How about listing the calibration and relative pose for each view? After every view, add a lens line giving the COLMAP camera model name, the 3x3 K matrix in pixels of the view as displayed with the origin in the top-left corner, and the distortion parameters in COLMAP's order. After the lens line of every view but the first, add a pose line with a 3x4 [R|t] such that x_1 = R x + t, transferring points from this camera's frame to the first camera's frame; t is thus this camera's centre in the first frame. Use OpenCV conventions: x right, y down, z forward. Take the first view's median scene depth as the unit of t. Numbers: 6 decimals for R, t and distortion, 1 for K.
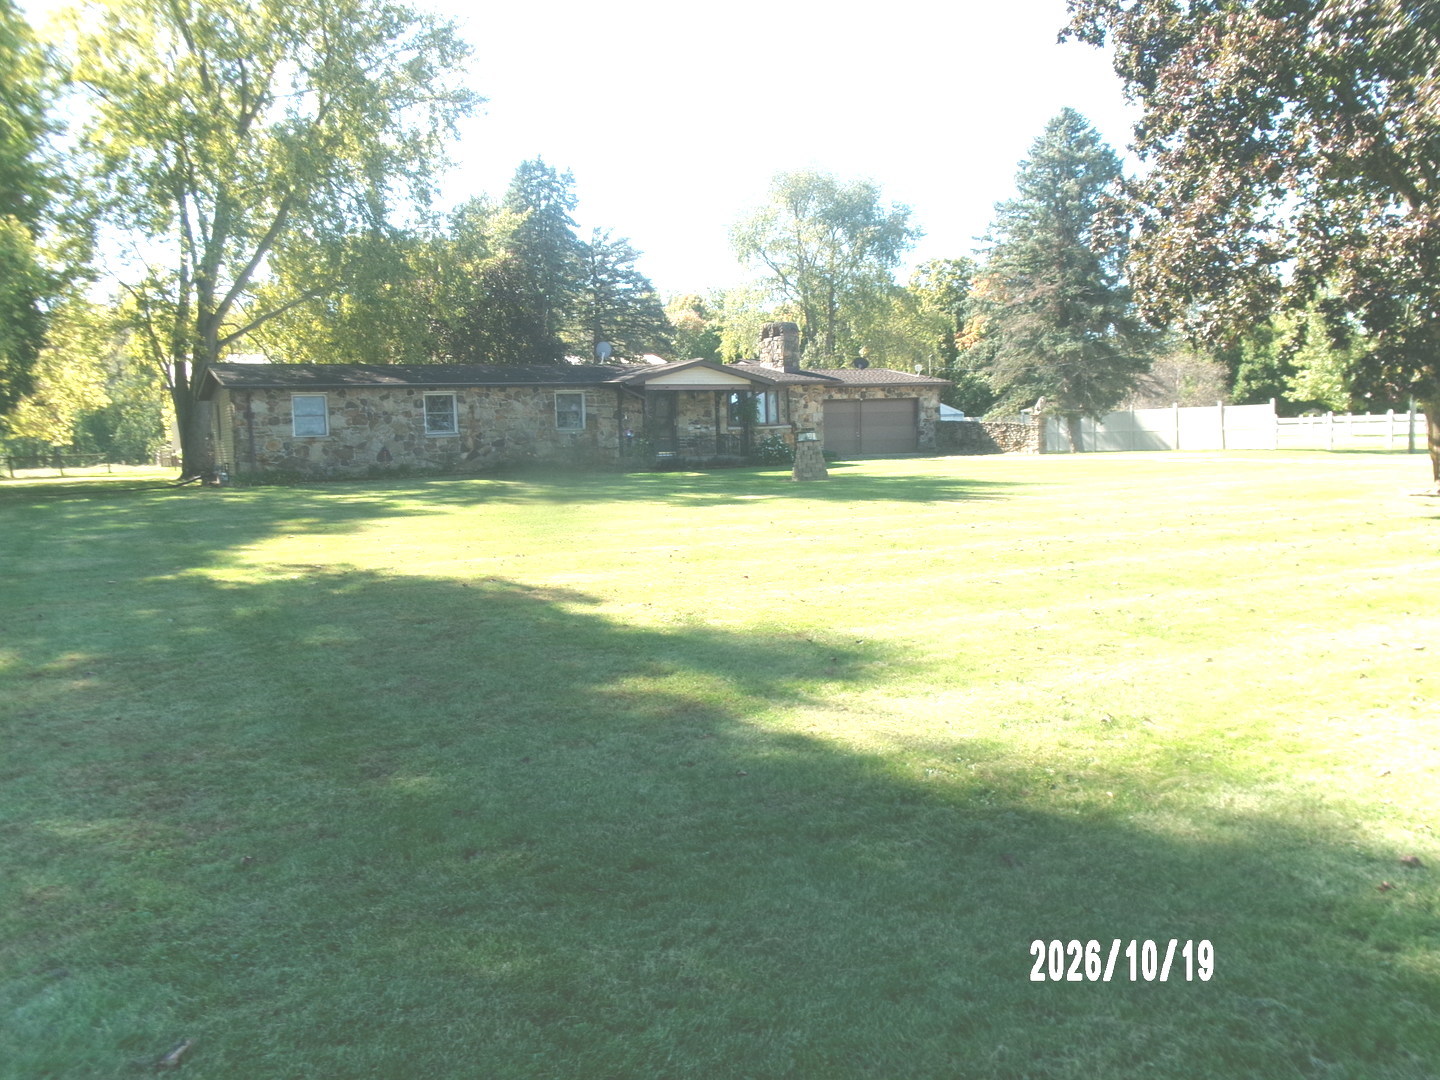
lens RADIAL K [[1165.0, 0, 720.0], [0, 1165.0, 540.0], [0, 0, 1]] dist [-0.005659, 0.002009]
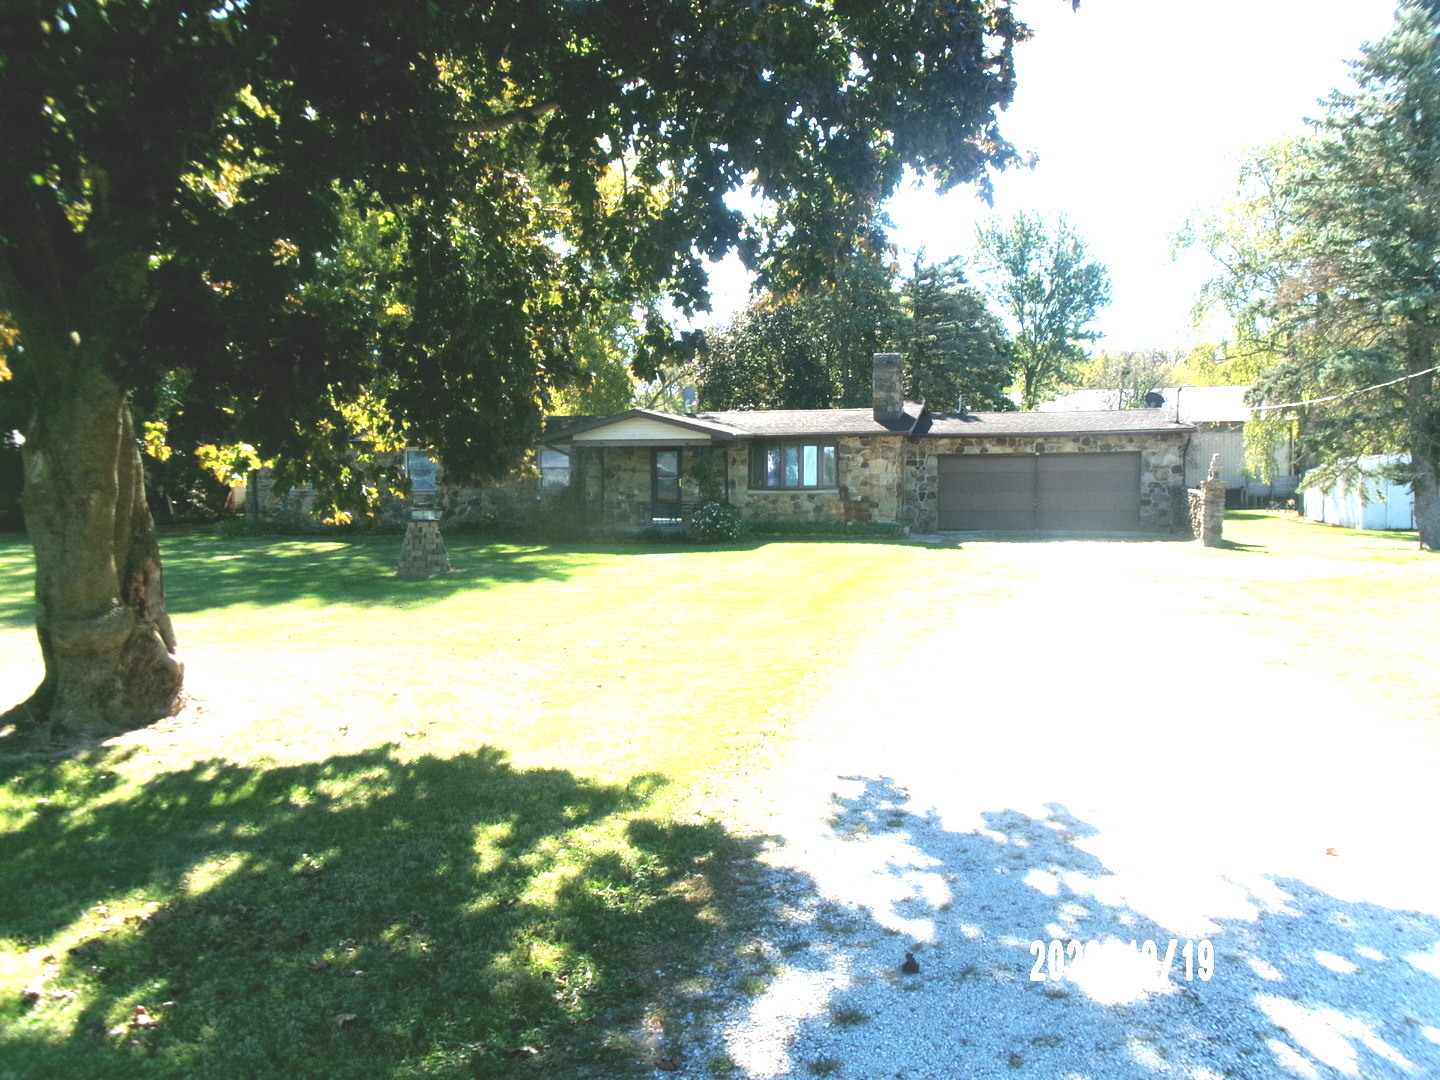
lens RADIAL K [[1161.3, 0, 720.0], [0, 1161.3, 540.0], [0, 0, 1]] dist [-0.003697, -0.010624]
pose [[0.747292, 0.058419, -0.661923, 0.484060], [-0.075327, 0.997154, 0.002963, -0.058815], [0.660212, 0.047647, 0.749566, 0.358882]]
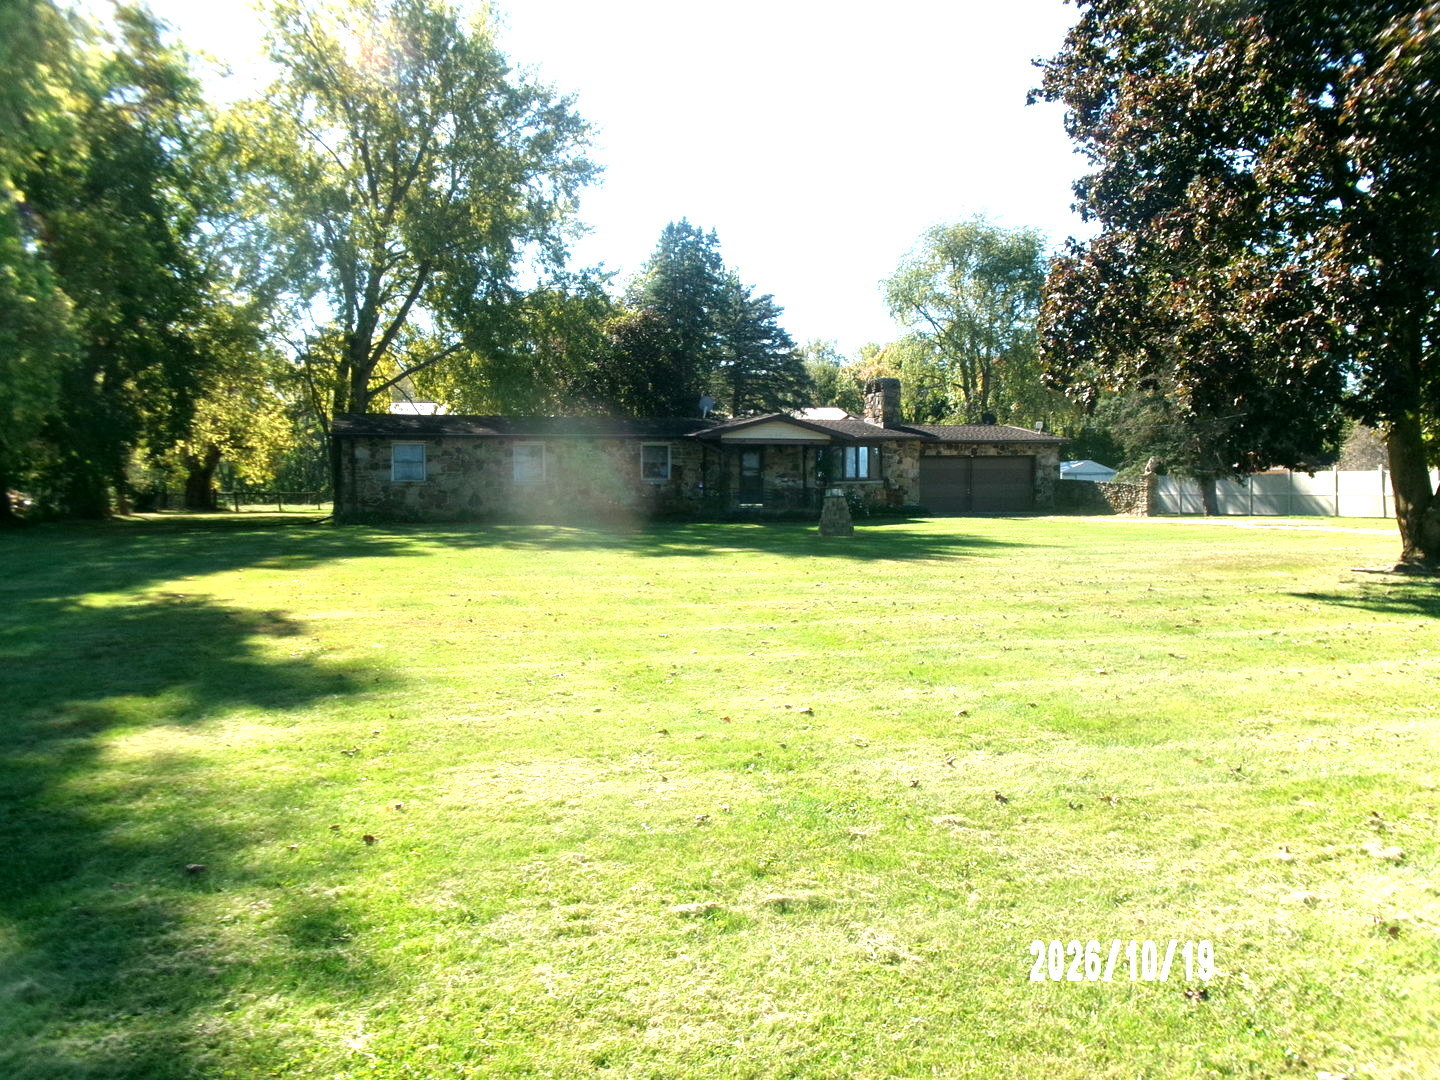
lens RADIAL K [[1161.3, 0, 720.0], [0, 1161.3, 540.0], [0, 0, 1]] dist [-0.003697, -0.010624]
pose [[0.979770, 0.032362, -0.197492, 0.116229], [-0.040755, 0.998424, -0.038583, -0.003149], [0.195933, 0.045852, 0.979545, -0.002526]]
